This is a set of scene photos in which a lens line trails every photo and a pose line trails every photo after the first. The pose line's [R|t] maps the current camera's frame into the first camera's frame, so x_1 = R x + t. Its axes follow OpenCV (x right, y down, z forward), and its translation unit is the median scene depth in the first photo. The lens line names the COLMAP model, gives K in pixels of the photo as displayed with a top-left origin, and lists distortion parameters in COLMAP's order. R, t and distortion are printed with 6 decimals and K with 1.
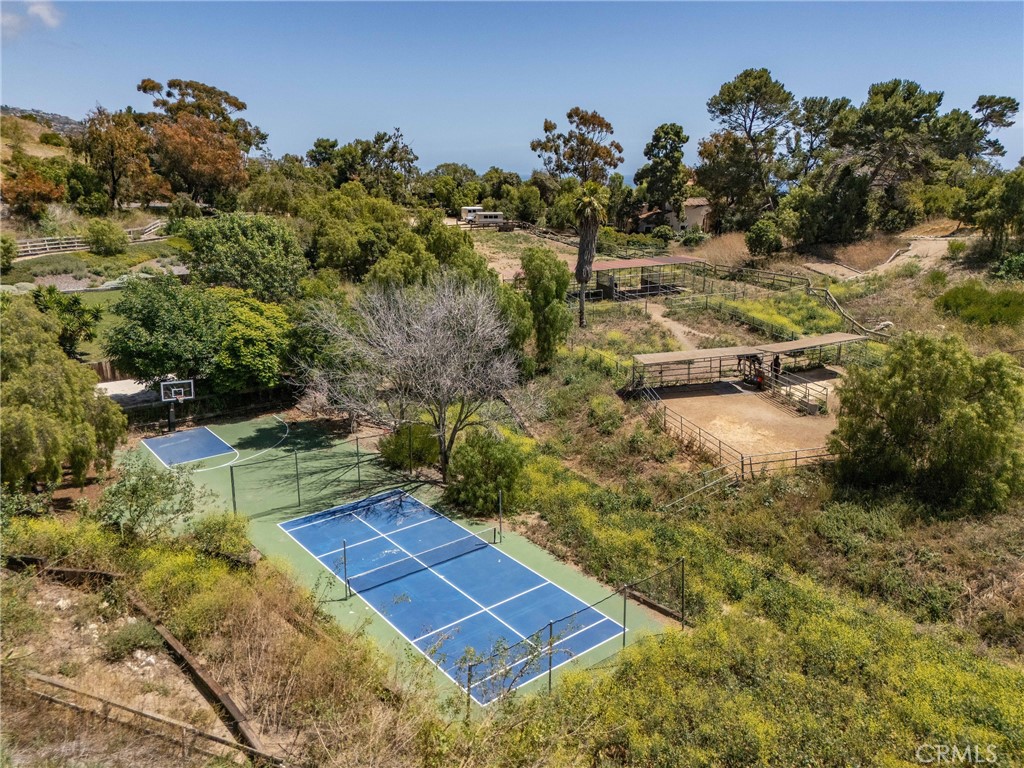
lens RADIAL K [[753.0, 0, 515.4], [0, 753.0, 385.9], [0, 0, 1]] dist [0.066470, -0.057116]
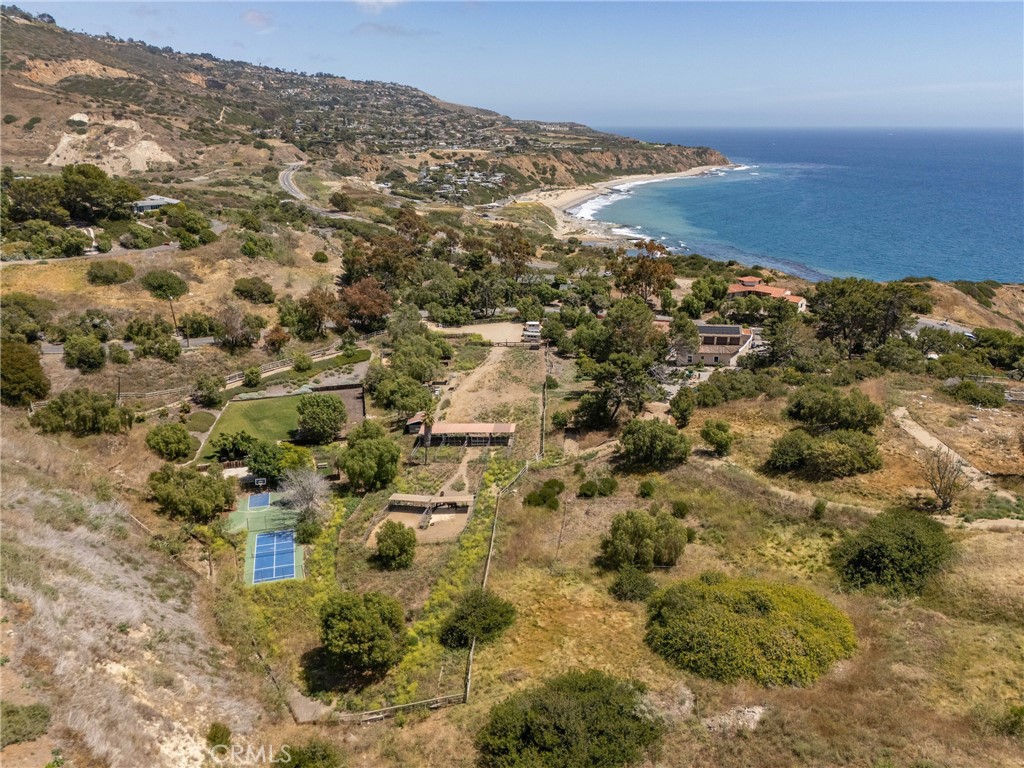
lens RADIAL K [[753.0, 0, 513.3], [0, 753.0, 382.7], [0, 0, 1]] dist [0.066470, -0.057116]
pose [[0.922510, 0.127506, -0.364305, 1.636233], [-0.107957, 0.991426, 0.073625, -0.750351], [0.370569, -0.028591, 0.928365, -1.551252]]
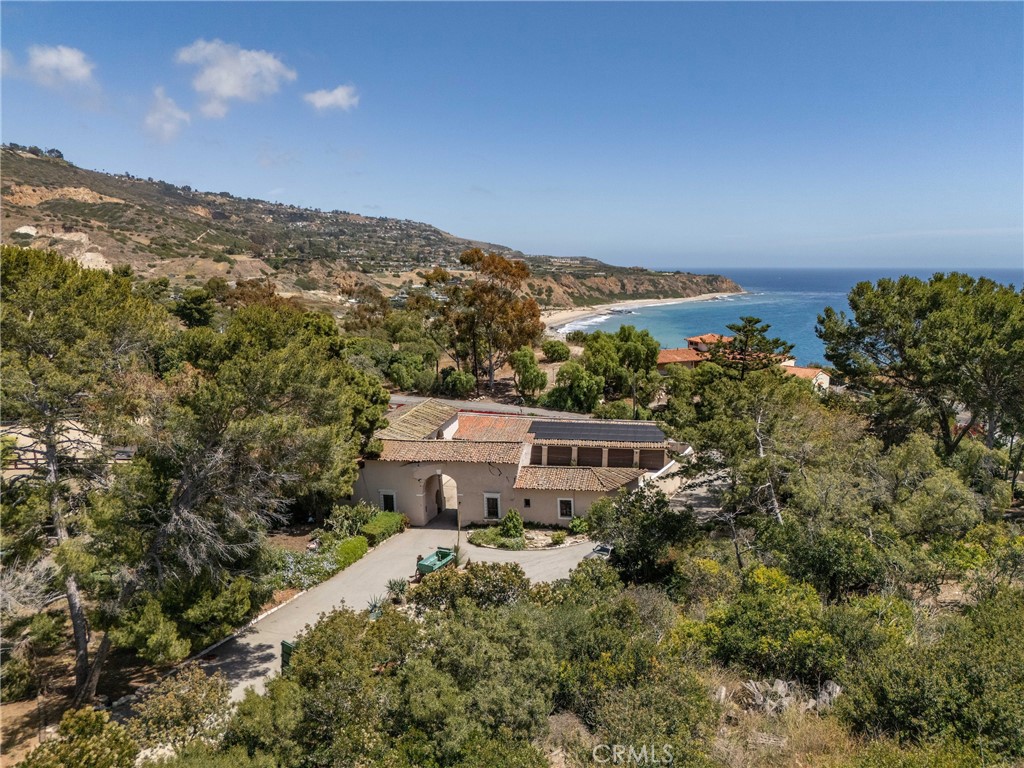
lens RADIAL K [[753.0, 0, 513.8], [0, 753.0, 391.5], [0, 0, 1]] dist [0.066470, -0.057116]
pose [[0.910501, 0.068094, -0.407862, 1.594260], [-0.112892, 0.989812, -0.086765, -0.776251], [0.397798, 0.125045, 0.908912, 1.749169]]
